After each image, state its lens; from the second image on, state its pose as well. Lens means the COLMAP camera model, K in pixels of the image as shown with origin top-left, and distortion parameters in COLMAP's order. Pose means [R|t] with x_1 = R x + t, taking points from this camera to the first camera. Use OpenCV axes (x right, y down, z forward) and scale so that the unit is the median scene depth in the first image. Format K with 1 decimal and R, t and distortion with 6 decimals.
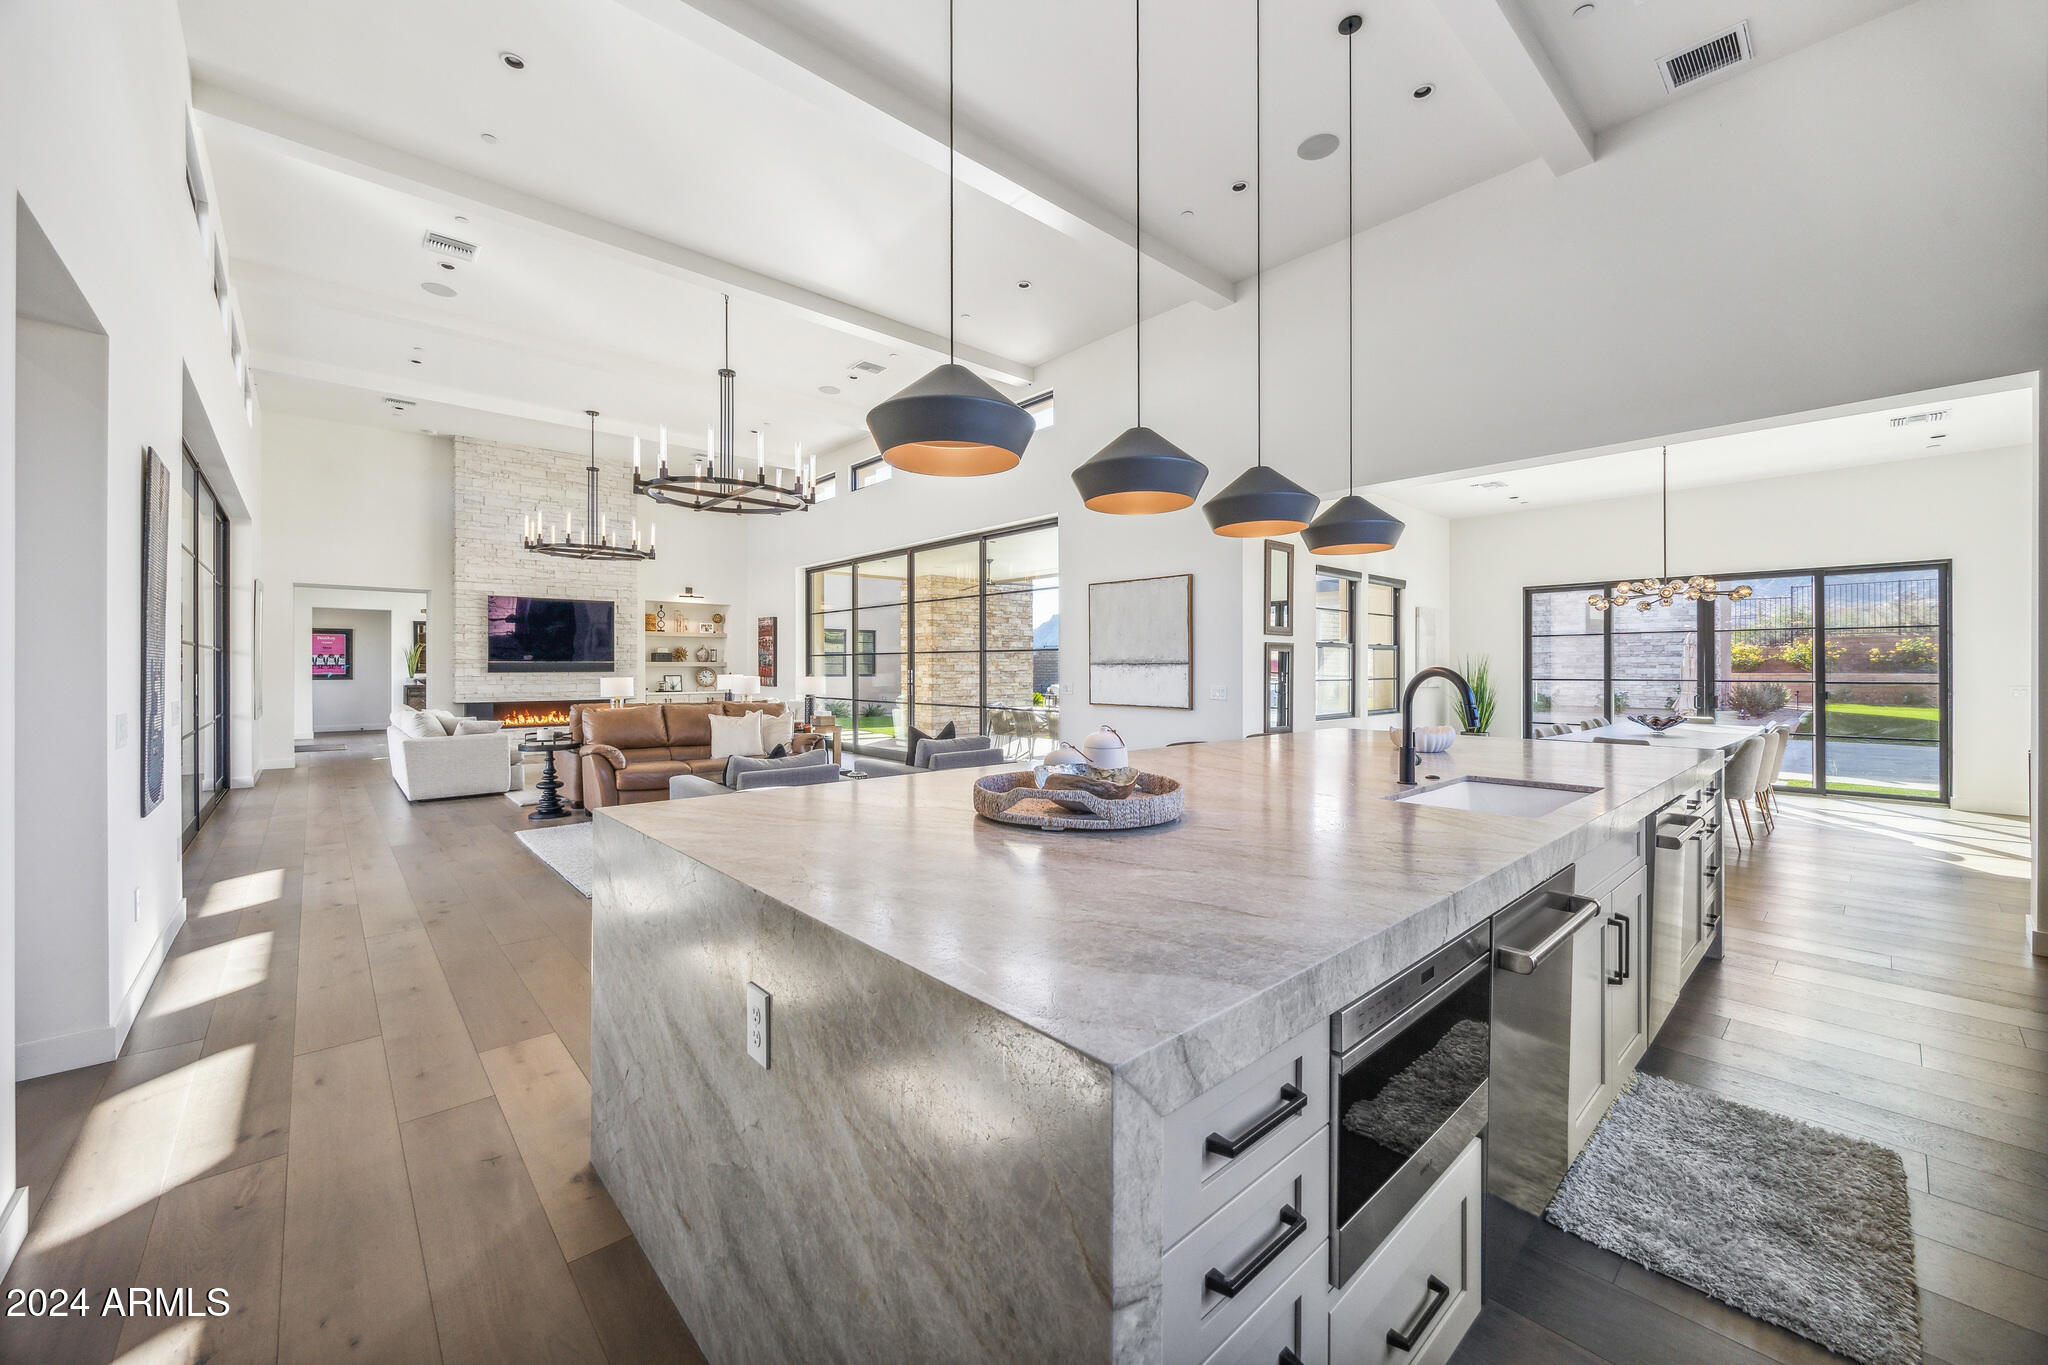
lens RADIAL K [[798.9, 0, 1022.0], [0, 798.9, 668.4], [0, 0, 1]] dist [0.001284, 0.000272]
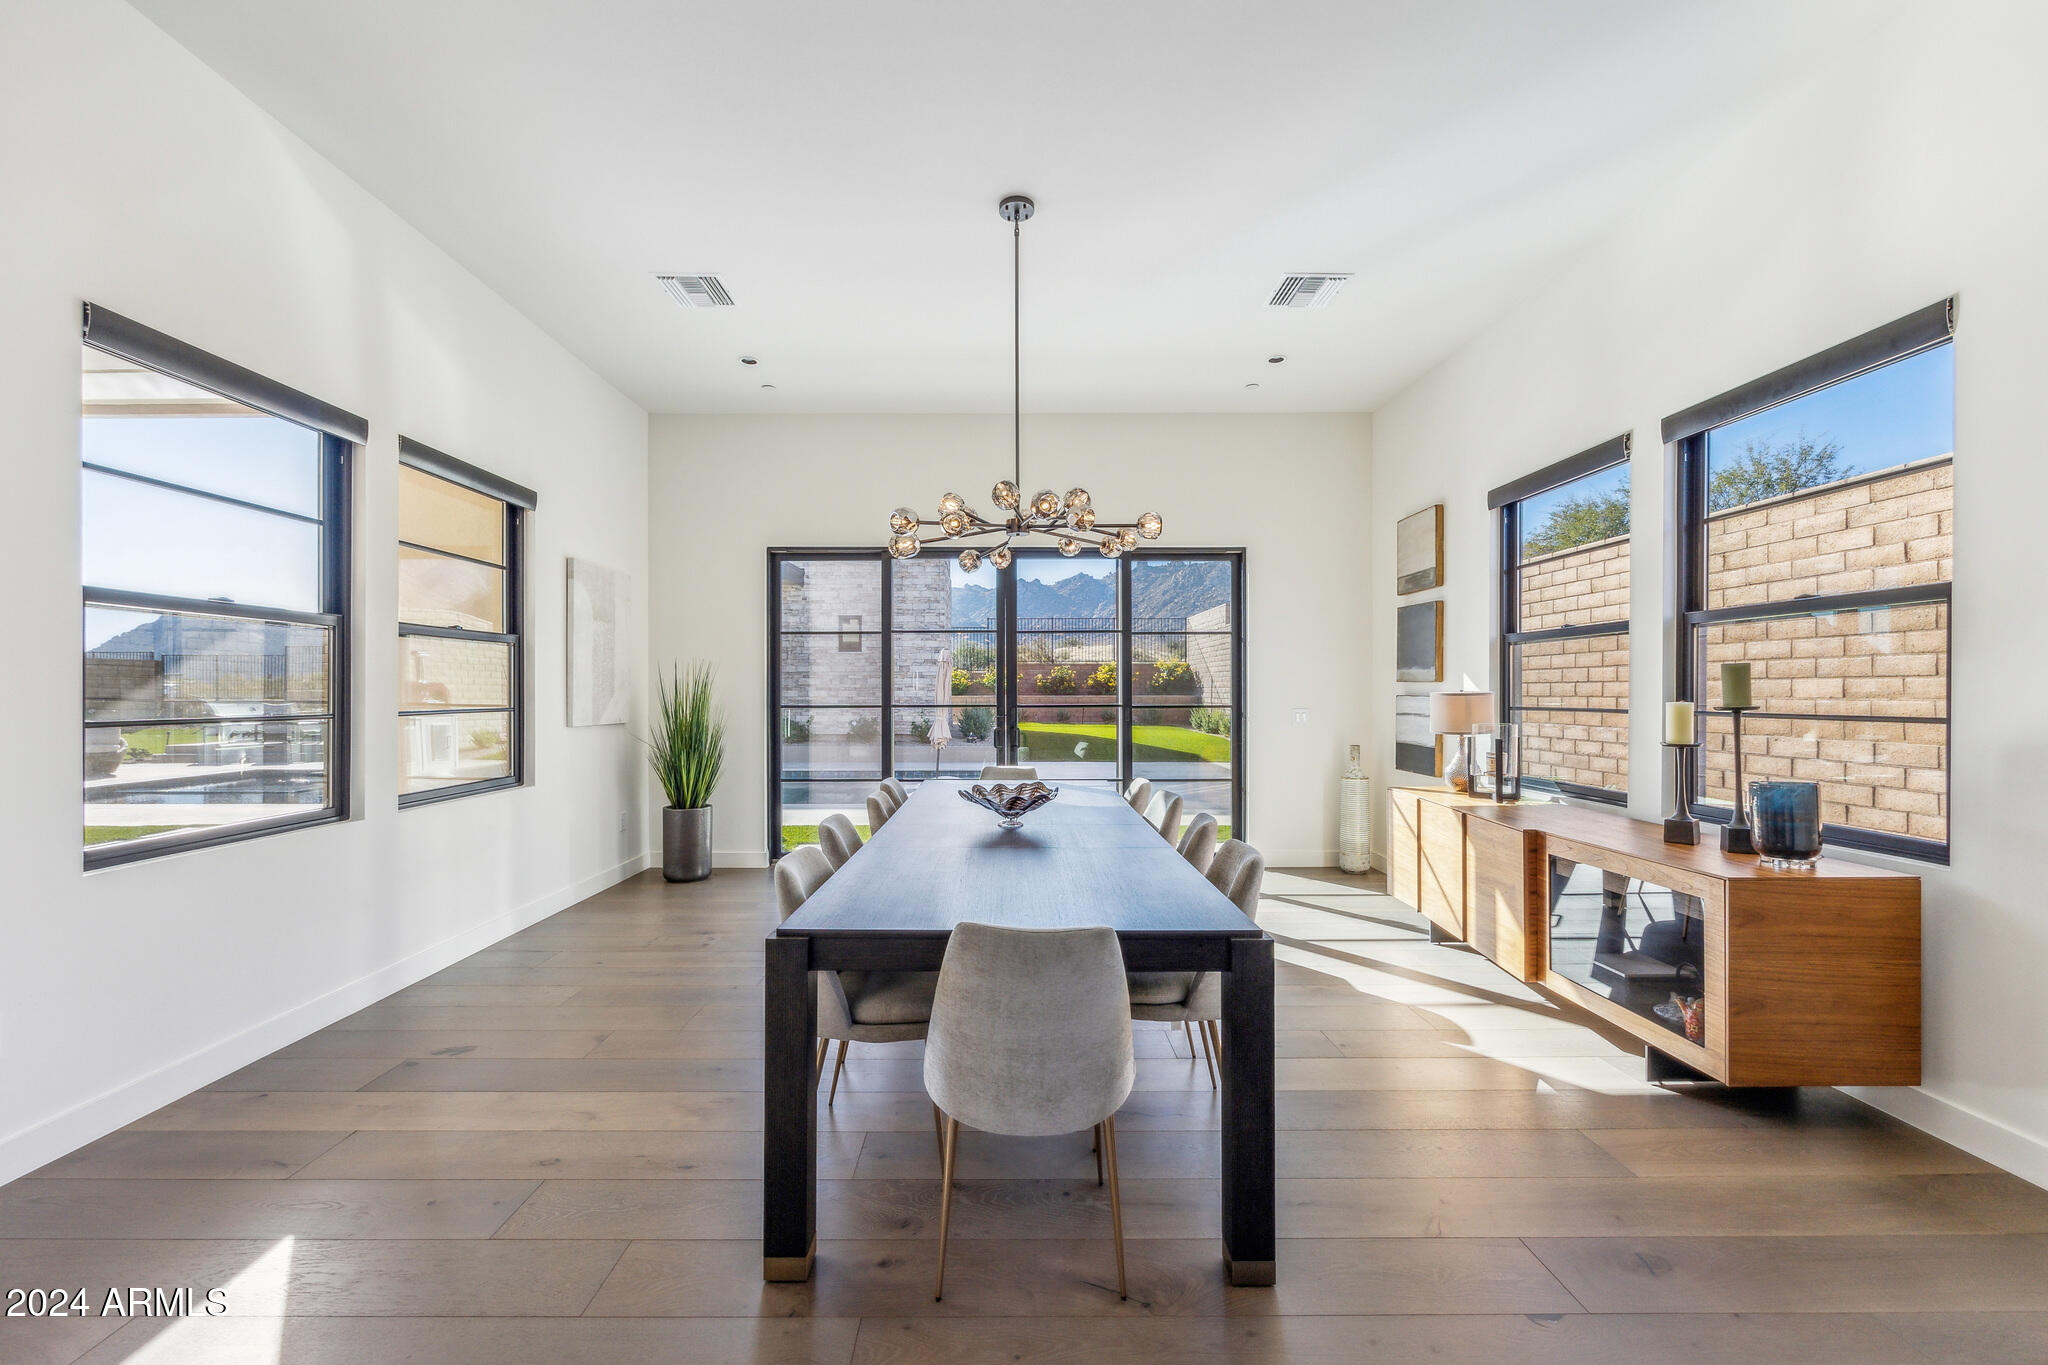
lens RADIAL K [[798.9, 0, 1035.1], [0, 798.9, 699.2], [0, 0, 1]] dist [0.001284, 0.000272]
pose [[0.645210, -0.007561, 0.763968, 0.276377], [0.001170, 0.999960, 0.008908, 0.004394], [-0.764004, -0.004854, 0.645193, 0.426449]]
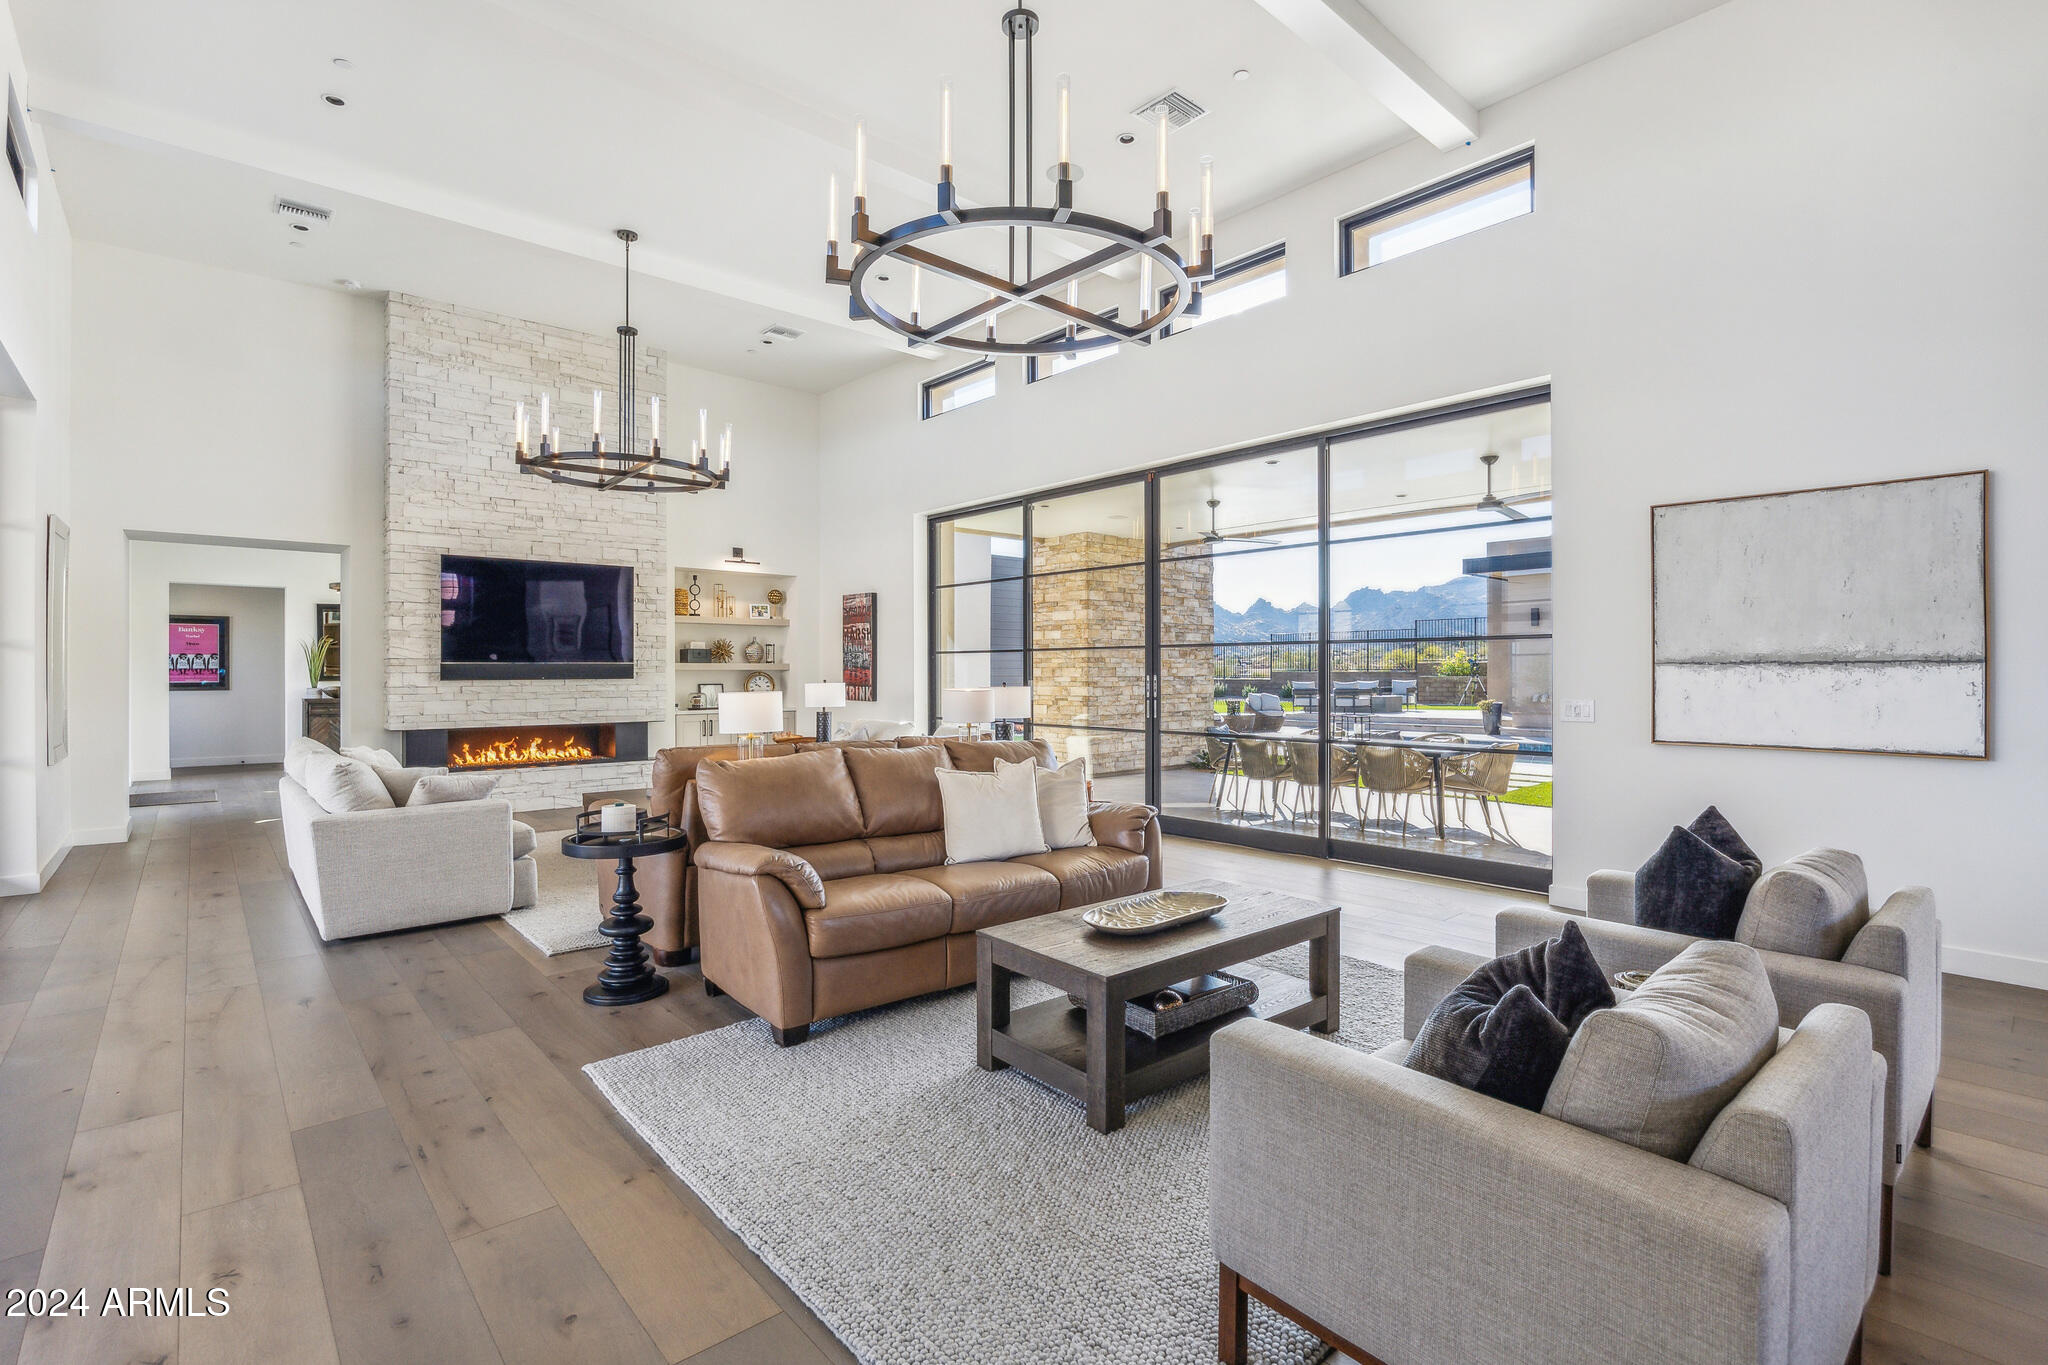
lens RADIAL K [[947.5, 0, 1013.4], [0, 947.5, 670.1], [0, 0, 1]] dist [-0.008441, -0.000410]
pose [[0.999964, -0.001638, -0.008298, -0.224817], [0.001619, 0.999996, -0.002285, -0.000186], [0.008301, 0.002271, 0.999963, 0.282219]]
